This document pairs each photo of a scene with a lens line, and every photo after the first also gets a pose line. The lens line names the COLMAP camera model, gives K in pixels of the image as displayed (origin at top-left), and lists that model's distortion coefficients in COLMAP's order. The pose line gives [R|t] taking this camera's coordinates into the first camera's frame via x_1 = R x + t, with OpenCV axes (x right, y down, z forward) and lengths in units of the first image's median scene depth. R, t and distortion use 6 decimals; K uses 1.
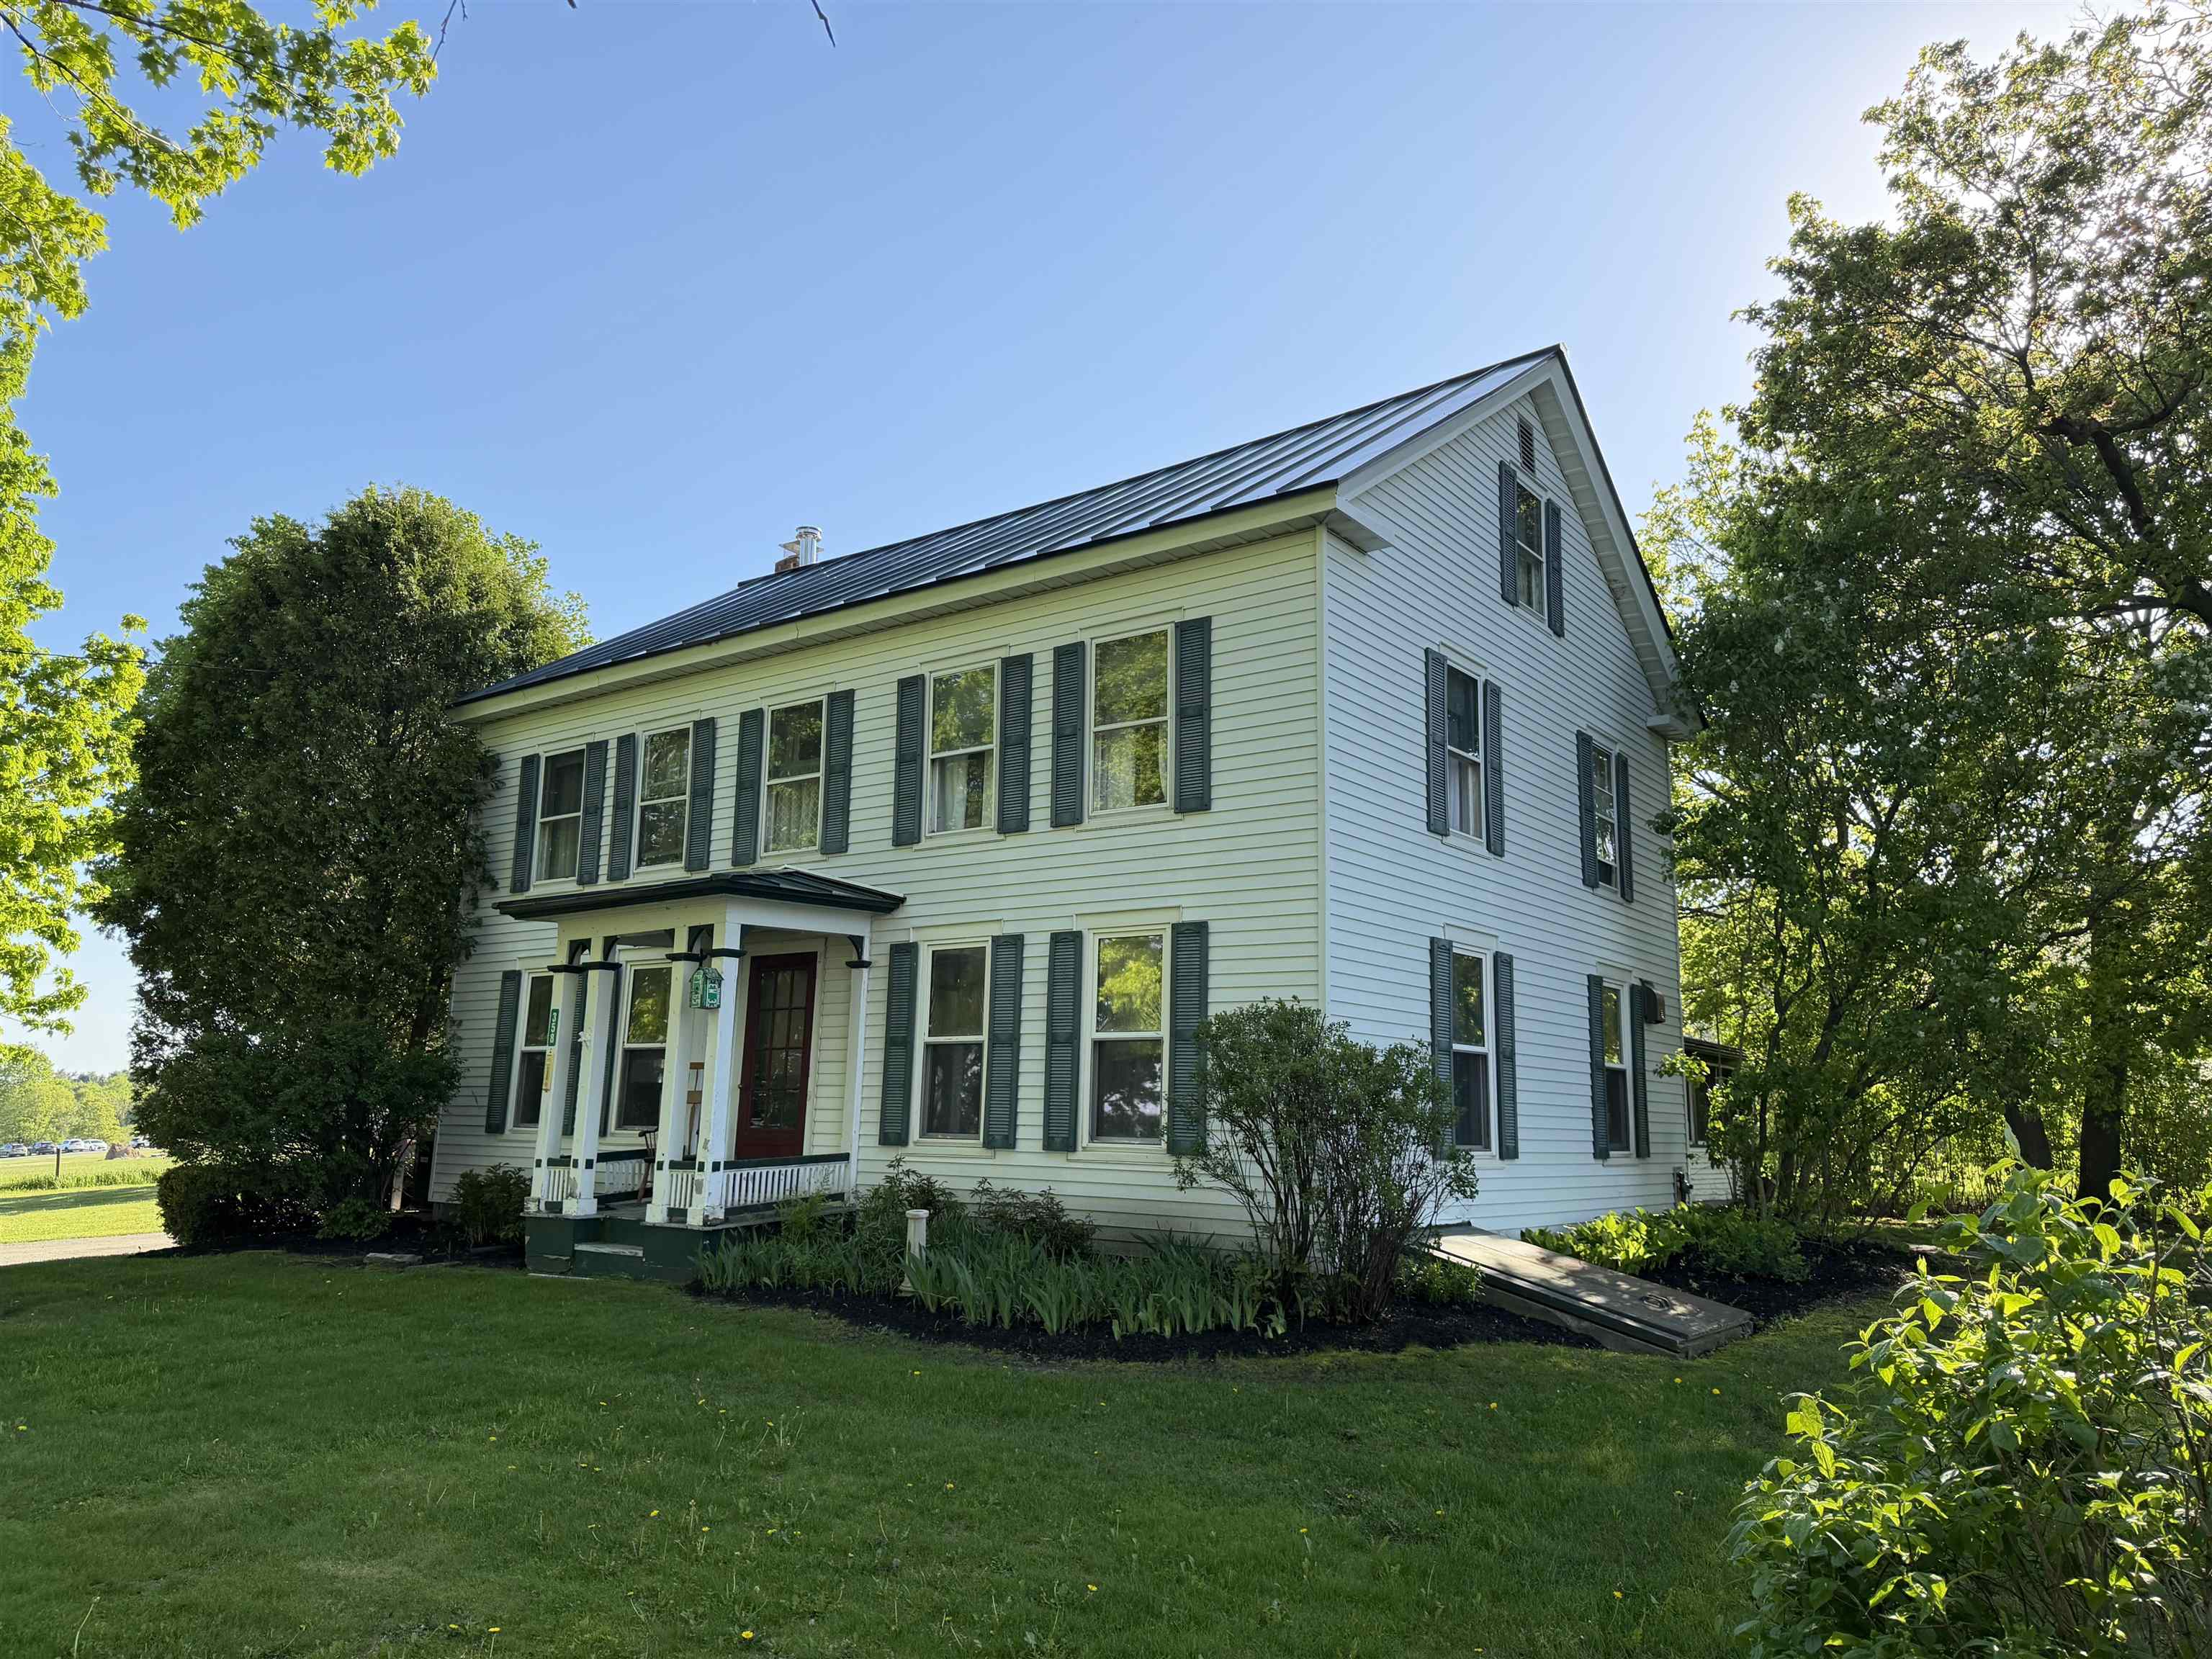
lens RADIAL K [[1549.6, 0, 1106.0], [0, 1549.6, 829.5], [0, 0, 1]] dist [0.140522, -0.200560]
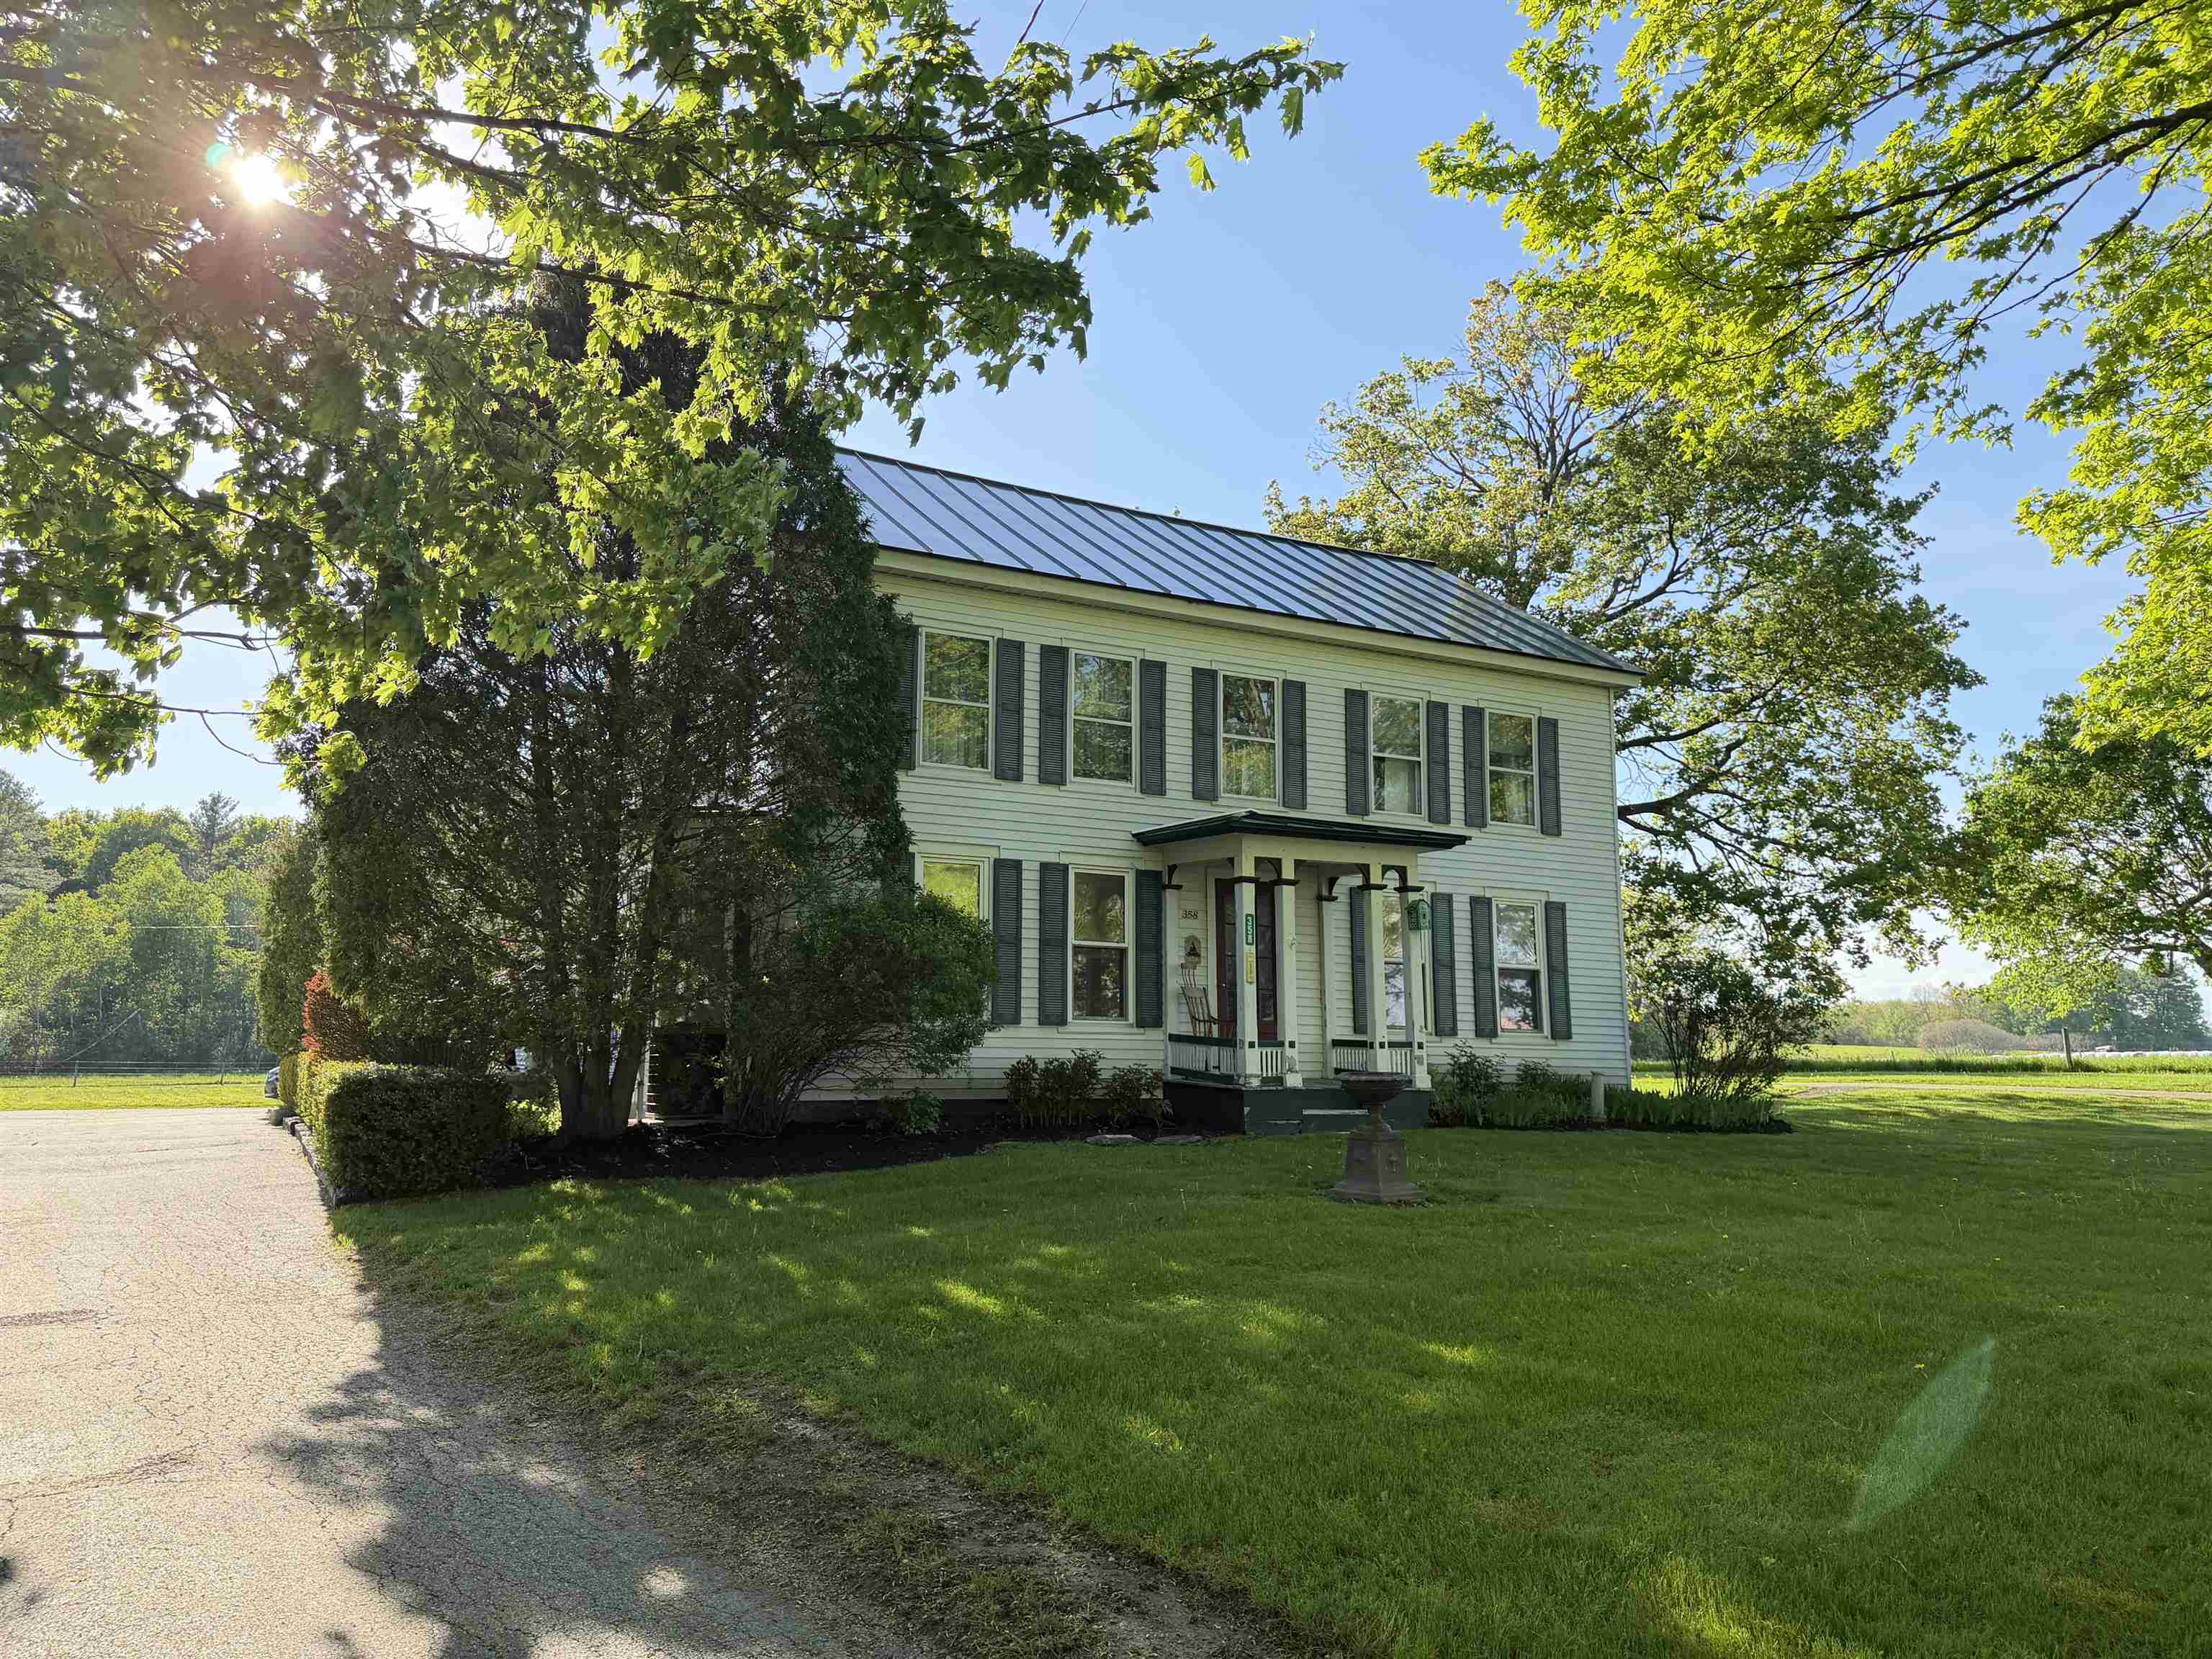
lens RADIAL K [[1549.6, 0, 1106.0], [0, 1549.6, 829.5], [0, 0, 1]] dist [0.140522, -0.200560]
pose [[0.425887, 0.107402, 0.898379, -1.439226], [-0.174611, 0.984020, -0.034865, 0.108100], [-0.887768, -0.142018, 0.437835, 0.592886]]
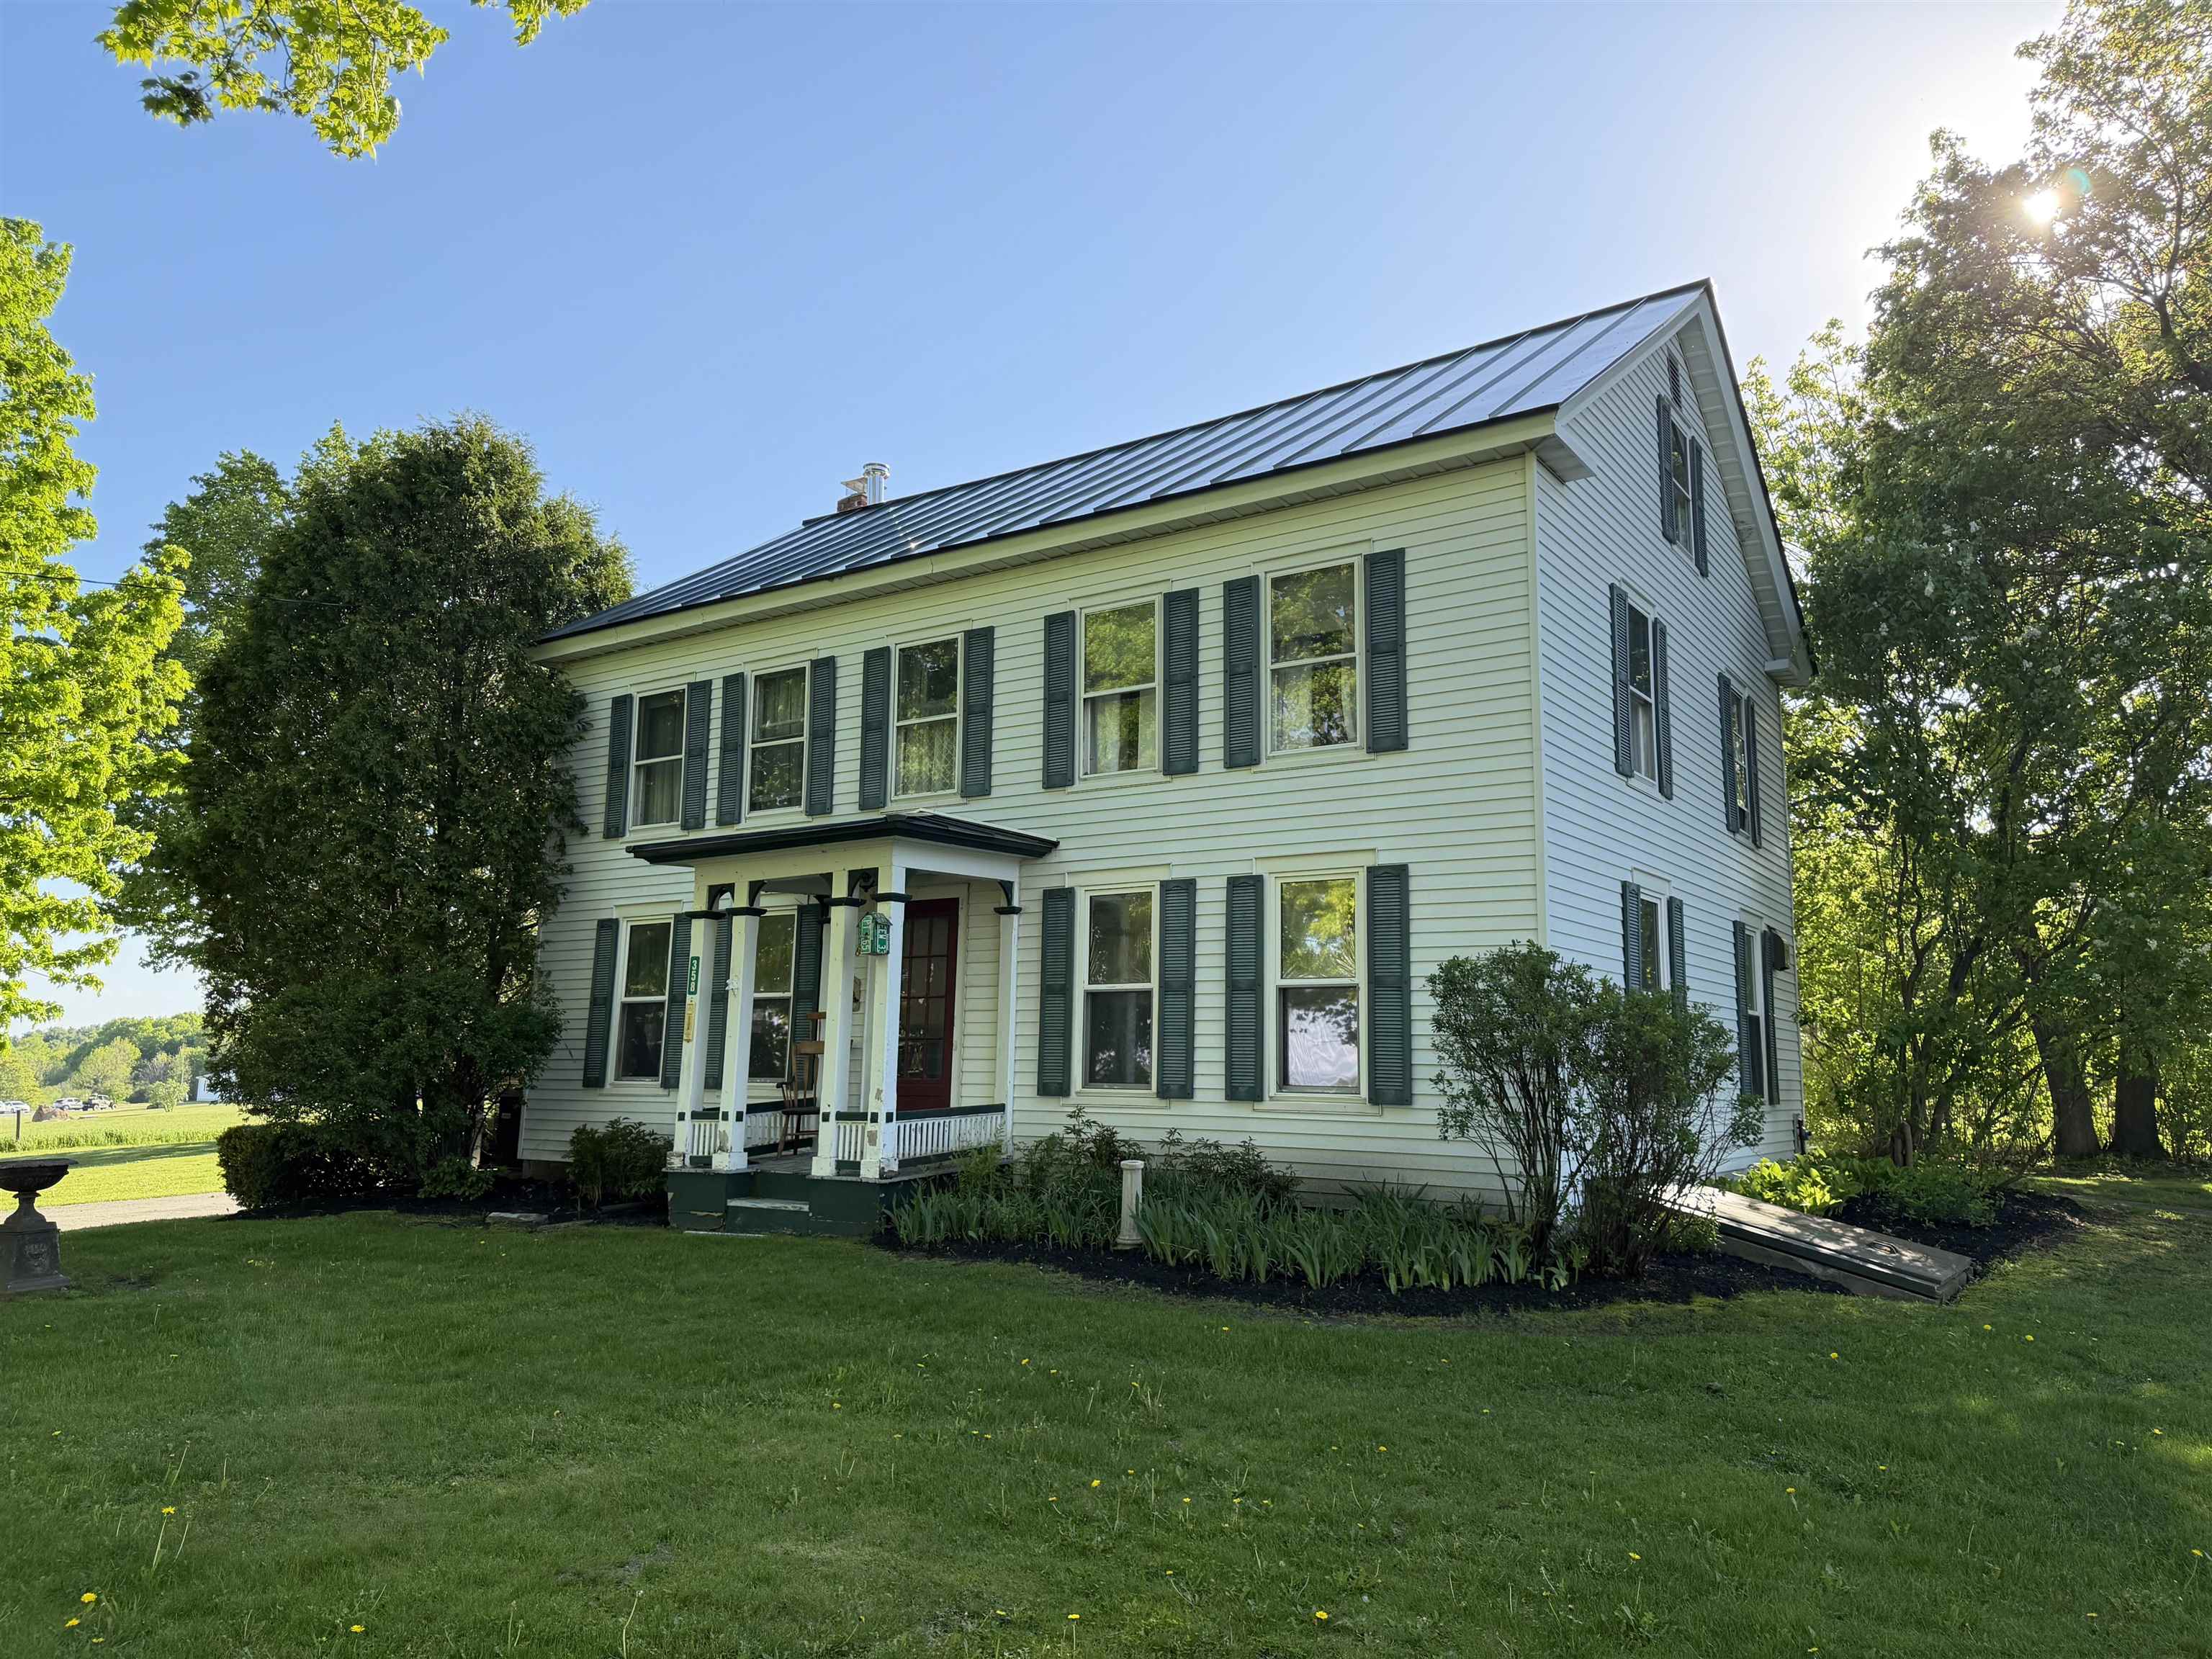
lens RADIAL K [[1548.2, 0, 1129.1], [0, 1548.2, 820.3], [0, 0, 1]] dist [0.142438, -0.195412]
pose [[0.998824, 0.001045, 0.048472, -0.130397], [-0.002111, 0.999757, 0.021941, 0.009151], [-0.048438, -0.022018, 0.998584, 0.033775]]
